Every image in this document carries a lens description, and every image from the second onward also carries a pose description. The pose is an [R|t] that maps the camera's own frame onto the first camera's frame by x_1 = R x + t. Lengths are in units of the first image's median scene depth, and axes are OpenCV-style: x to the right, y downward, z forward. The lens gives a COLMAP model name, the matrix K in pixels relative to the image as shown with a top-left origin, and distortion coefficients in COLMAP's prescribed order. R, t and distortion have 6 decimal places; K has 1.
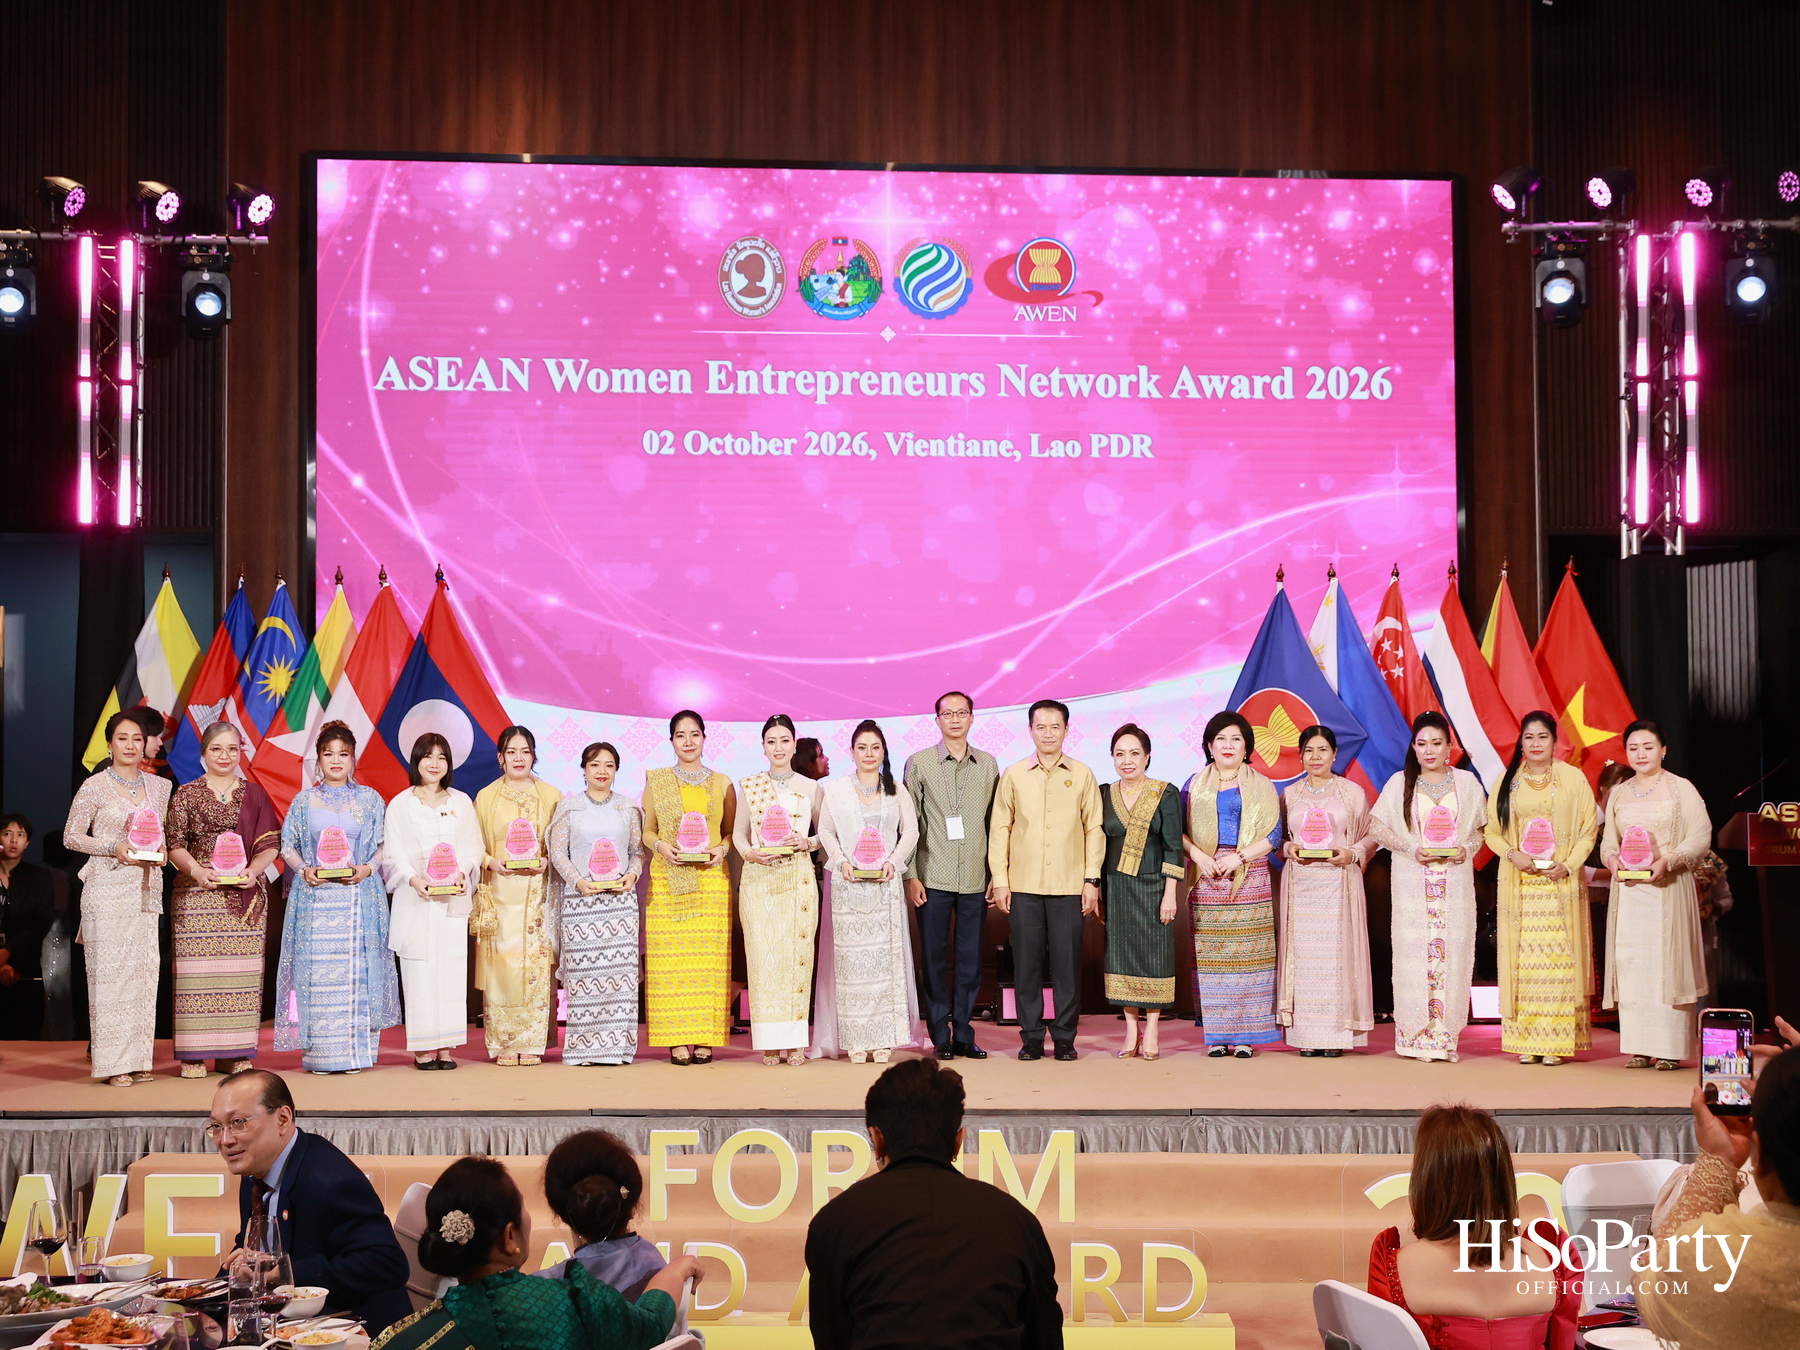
lens RADIAL K [[2108.9, 0, 896.6], [0, 2108.9, 673.7], [0, 0, 1]] dist [-0.012935, 0.001445]
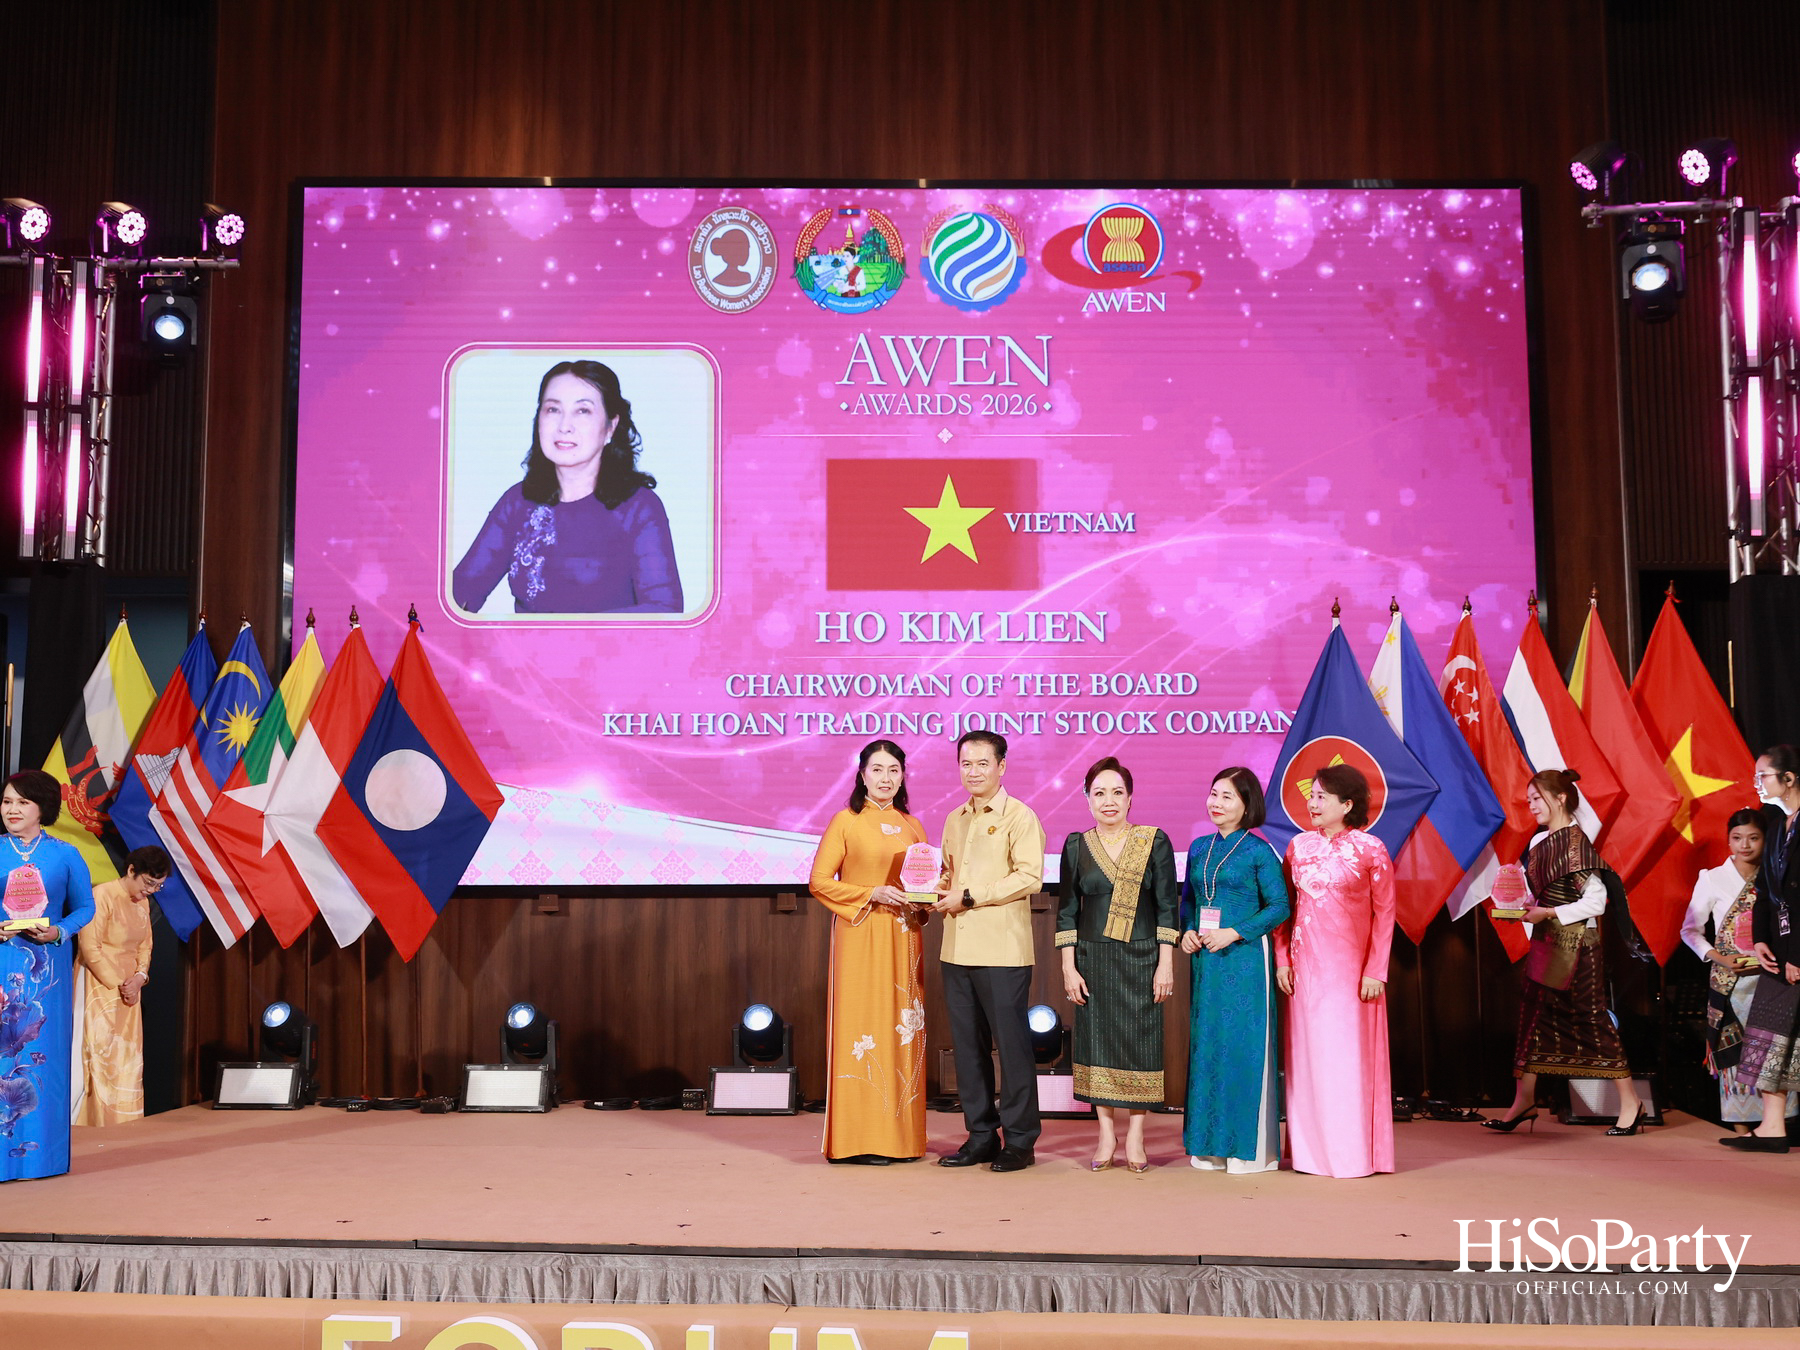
lens RADIAL K [[1790.3, 0, 898.2], [0, 1790.3, 681.8], [0, 0, 1]] dist [-0.014676, 0.012006]
pose [[0.997104, -0.006305, -0.075782, 0.056014], [0.002059, 0.998430, -0.055983, 0.027146], [0.076016, 0.055664, 0.995552, 0.239852]]
